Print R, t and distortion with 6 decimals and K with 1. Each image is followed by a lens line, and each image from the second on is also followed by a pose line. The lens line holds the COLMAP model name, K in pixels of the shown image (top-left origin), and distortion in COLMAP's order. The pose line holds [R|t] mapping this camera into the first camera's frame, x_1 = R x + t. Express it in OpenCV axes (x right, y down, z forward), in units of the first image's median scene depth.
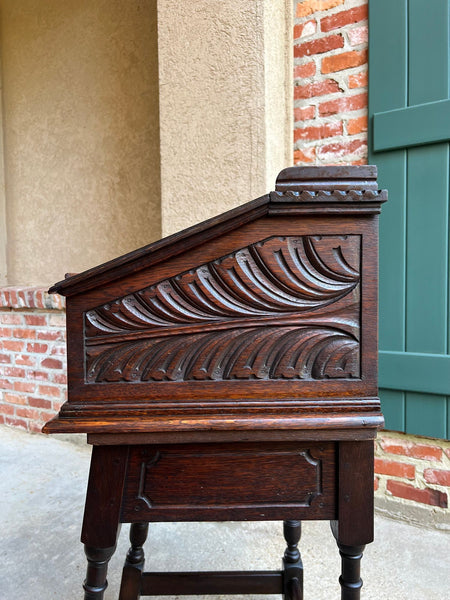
lens RADIAL K [[454.1, 0, 226.2], [0, 454.1, 302.7], [0, 0, 1]] dist [0.038529, -0.044083]
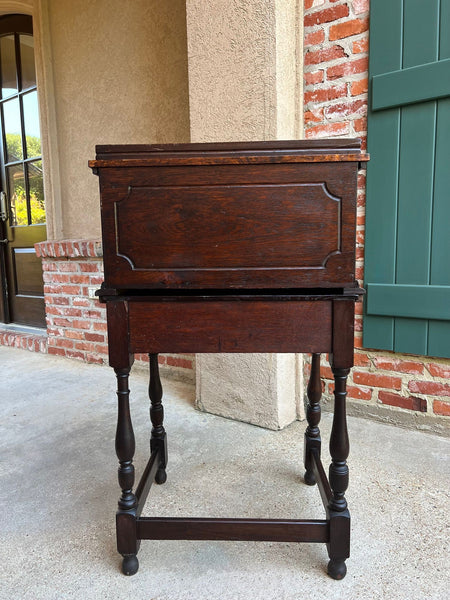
lens RADIAL K [[454.1, 0, 226.7], [0, 454.1, 303.8], [0, 0, 1]] dist [0.038529, -0.044083]
pose [[0.996237, 0.001375, -0.086660, 0.051046], [0.005973, 0.996407, 0.084478, 0.048946], [0.086465, -0.084678, 0.992650, -0.193432]]
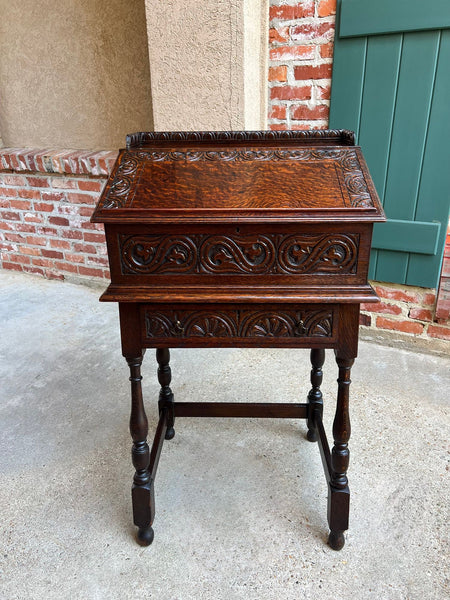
lens RADIAL K [[454.1, 0, 227.0], [0, 454.1, 298.8], [0, 0, 1]] dist [0.038529, -0.044083]
pose [[0.998826, -0.024245, 0.041948, -0.015128], [0.008540, 0.940337, 0.340137, -0.098146], [-0.047692, -0.339380, 0.939440, -0.236353]]
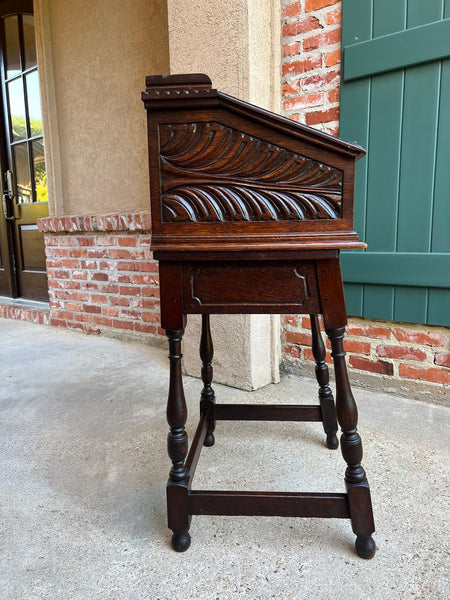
lens RADIAL K [[454.1, 0, 228.5], [0, 454.1, 306.2], [0, 0, 1]] dist [0.038529, -0.044083]
pose [[0.991807, 0.012660, -0.127116, 0.163127], [0.002562, 0.992906, 0.118876, 0.092849], [0.127719, -0.118227, 0.984739, -0.238028]]
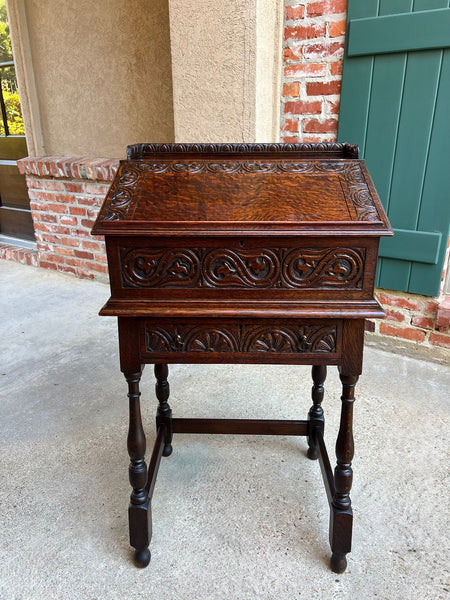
lens RADIAL K [[454.1, 0, 225.3], [0, 454.1, 303.7], [0, 0, 1]] dist [0.038529, -0.044083]
pose [[0.998912, 0.019393, -0.042400, 0.057682], [-0.004636, 0.946200, 0.323549, -0.091324], [0.046393, -0.323000, 0.945261, -0.318314]]
